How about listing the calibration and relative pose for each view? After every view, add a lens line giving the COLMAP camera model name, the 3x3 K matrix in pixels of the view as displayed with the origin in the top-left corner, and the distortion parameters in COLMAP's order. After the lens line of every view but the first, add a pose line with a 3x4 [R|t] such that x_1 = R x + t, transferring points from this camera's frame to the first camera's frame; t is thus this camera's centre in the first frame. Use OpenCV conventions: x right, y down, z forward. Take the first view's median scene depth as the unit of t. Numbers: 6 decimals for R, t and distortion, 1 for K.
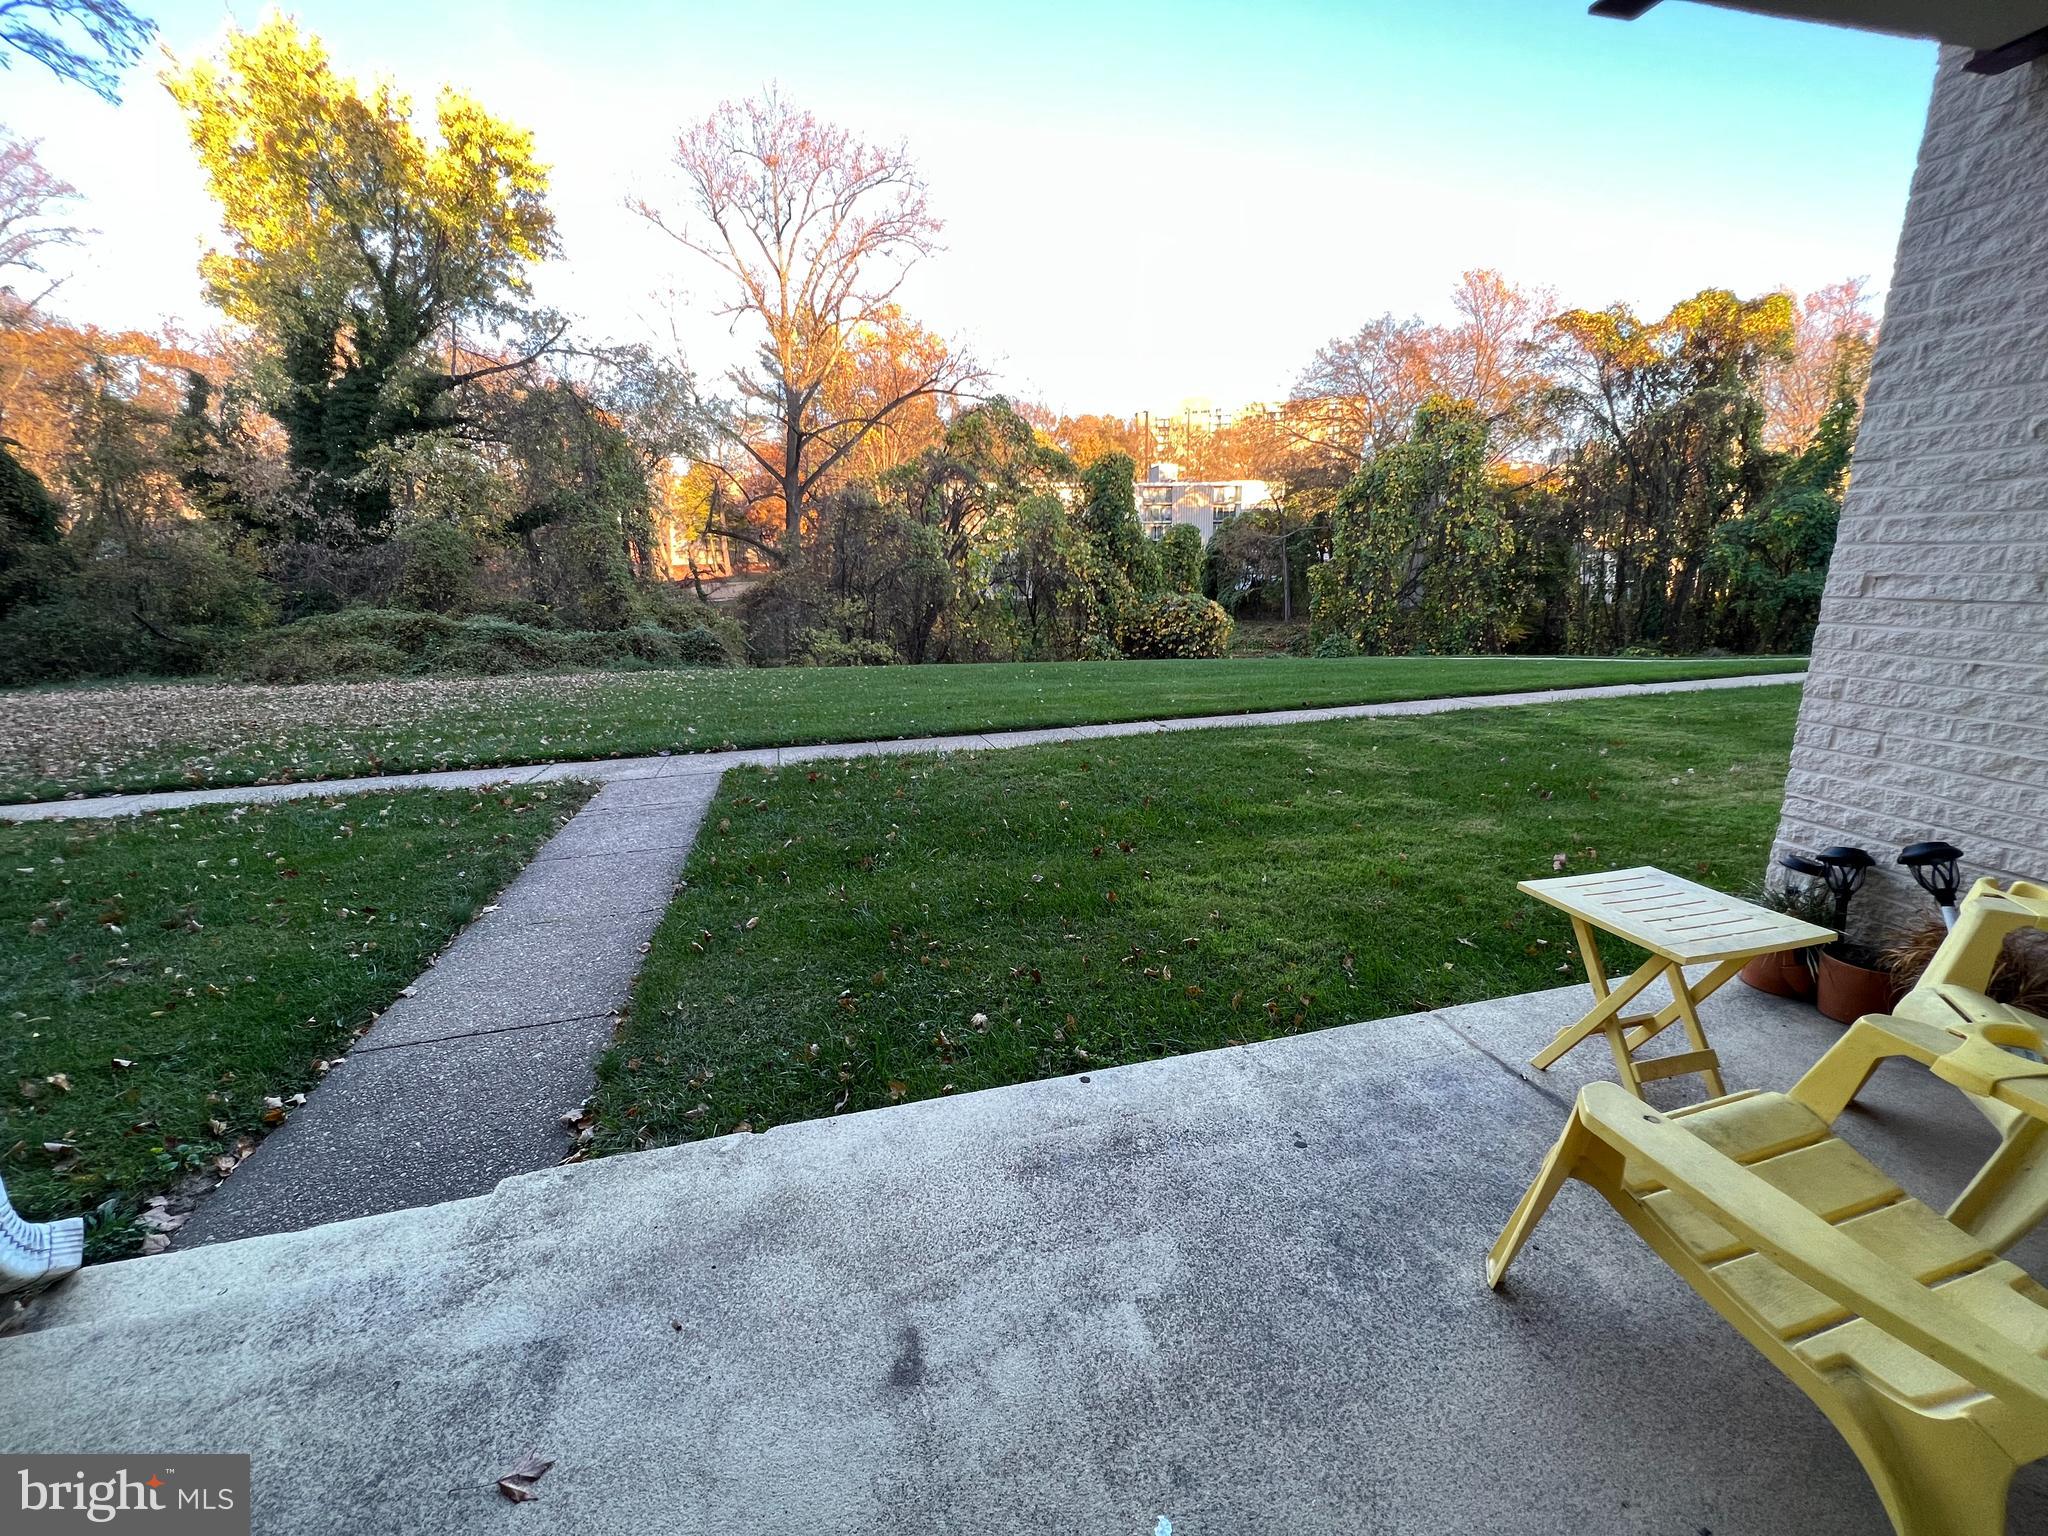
lens RADIAL K [[818.6, 0, 1025.4], [0, 818.6, 766.0], [0, 0, 1]] dist [-0.002979, 0.000433]
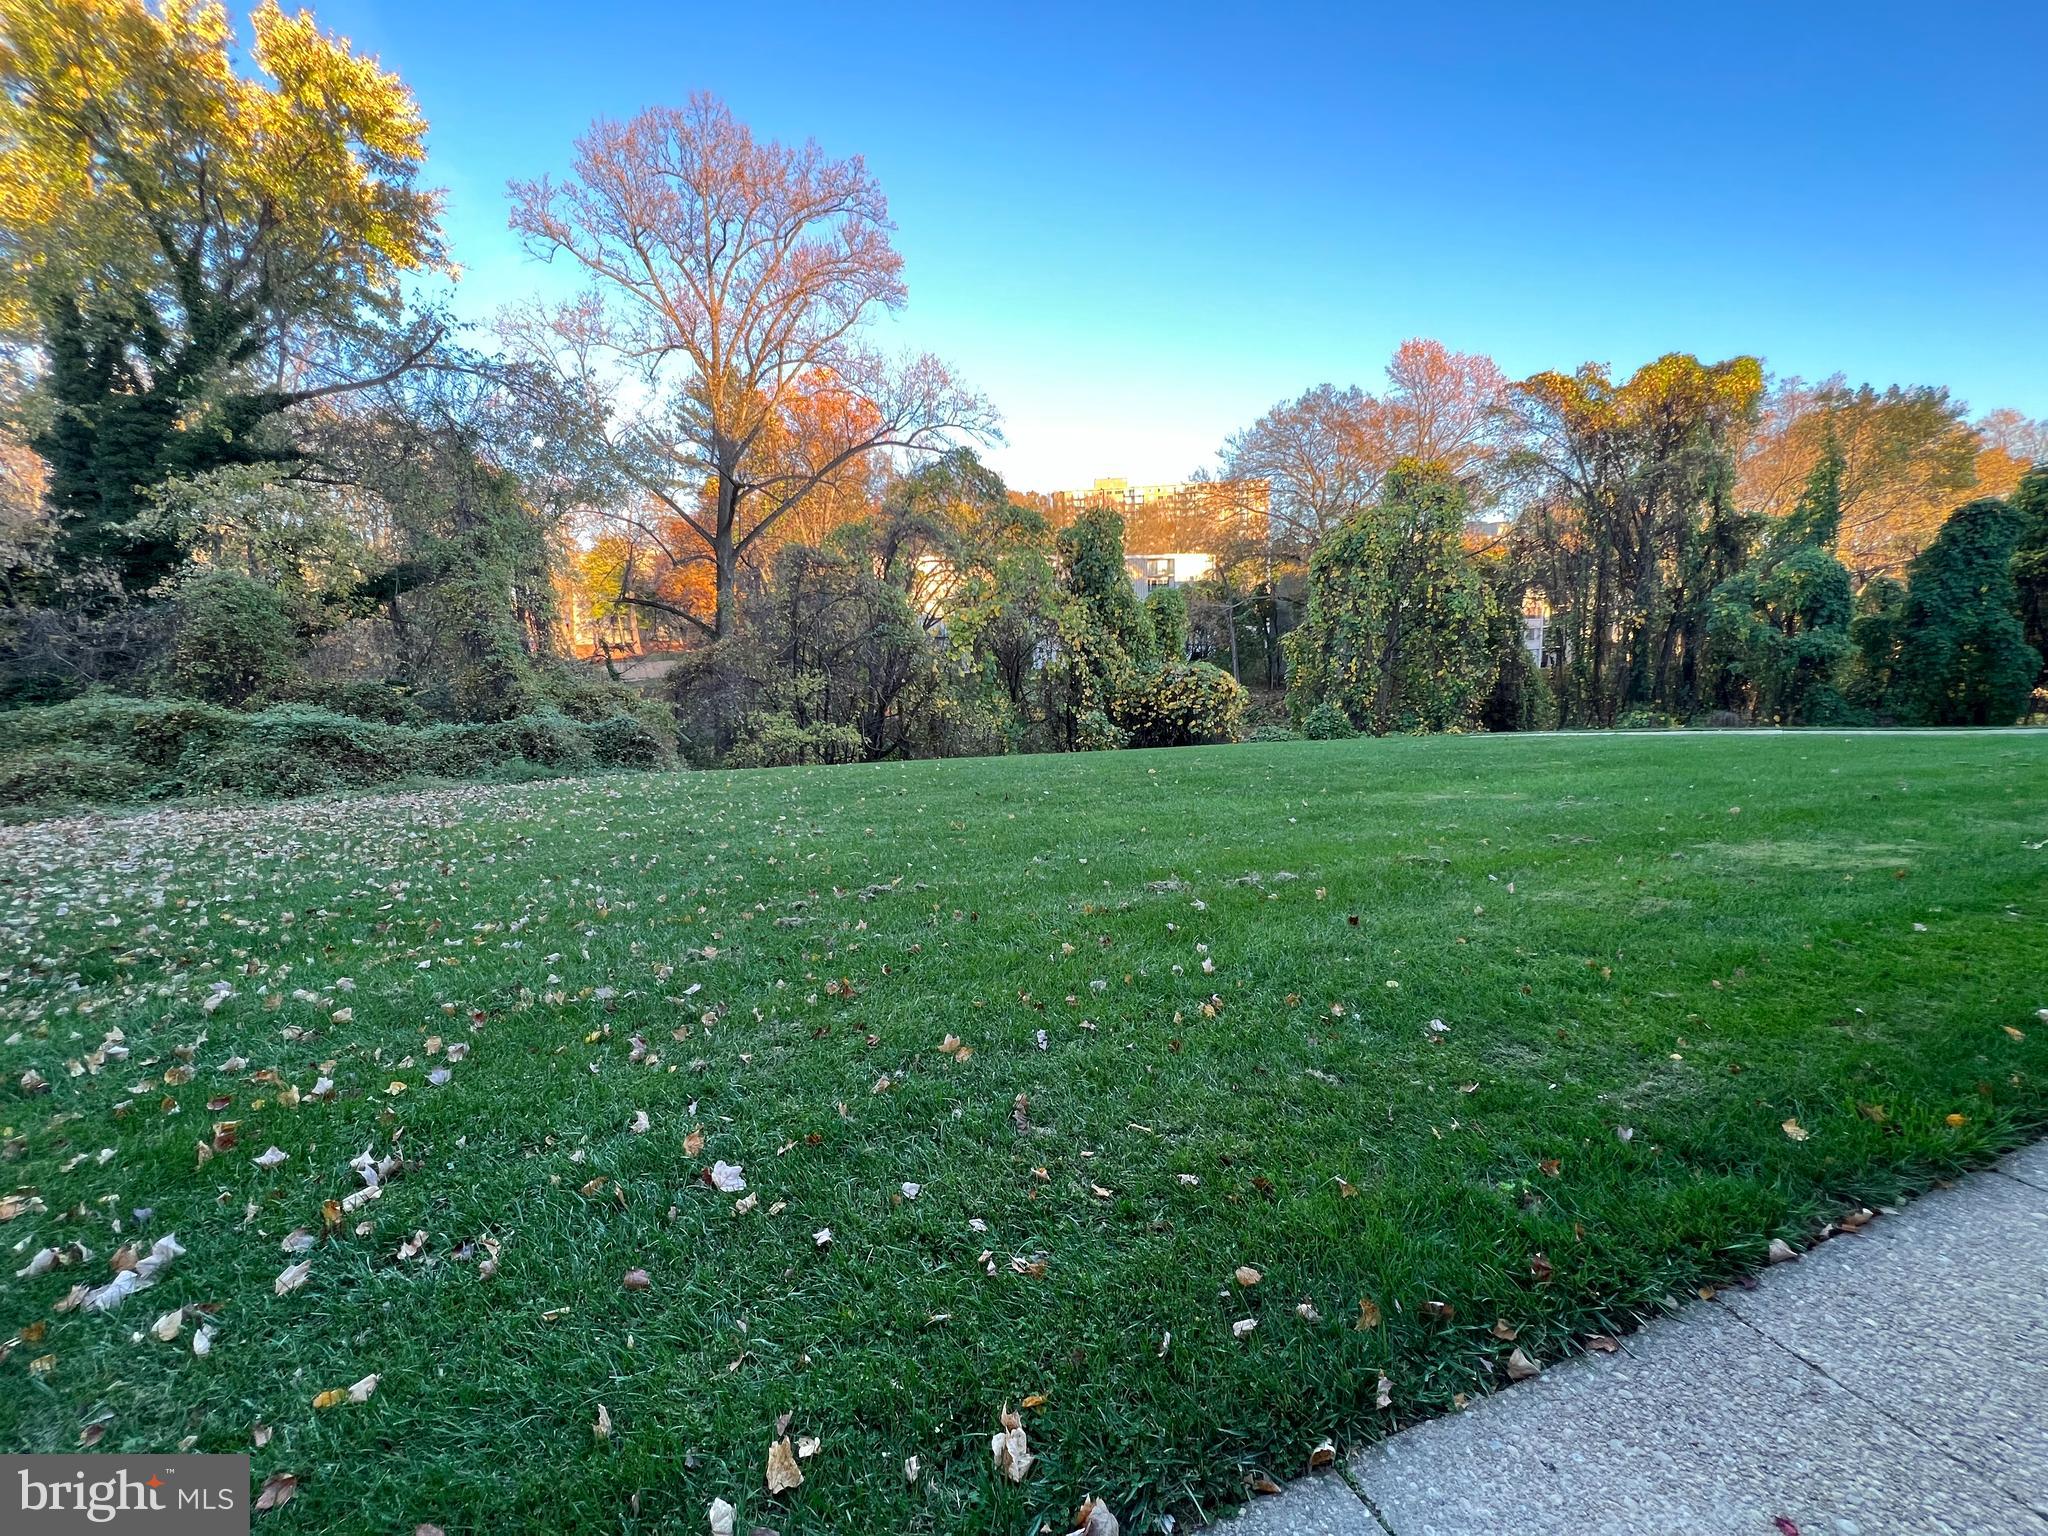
lens RADIAL K [[818.6, 0, 1021.8], [0, 818.6, 769.4], [0, 0, 1]] dist [-0.002979, 0.000433]
pose [[0.995085, -0.027645, 0.095091, -0.071320], [0.035707, 0.995813, -0.084156, -0.029260], [-0.092366, 0.087138, 0.991905, 0.156582]]
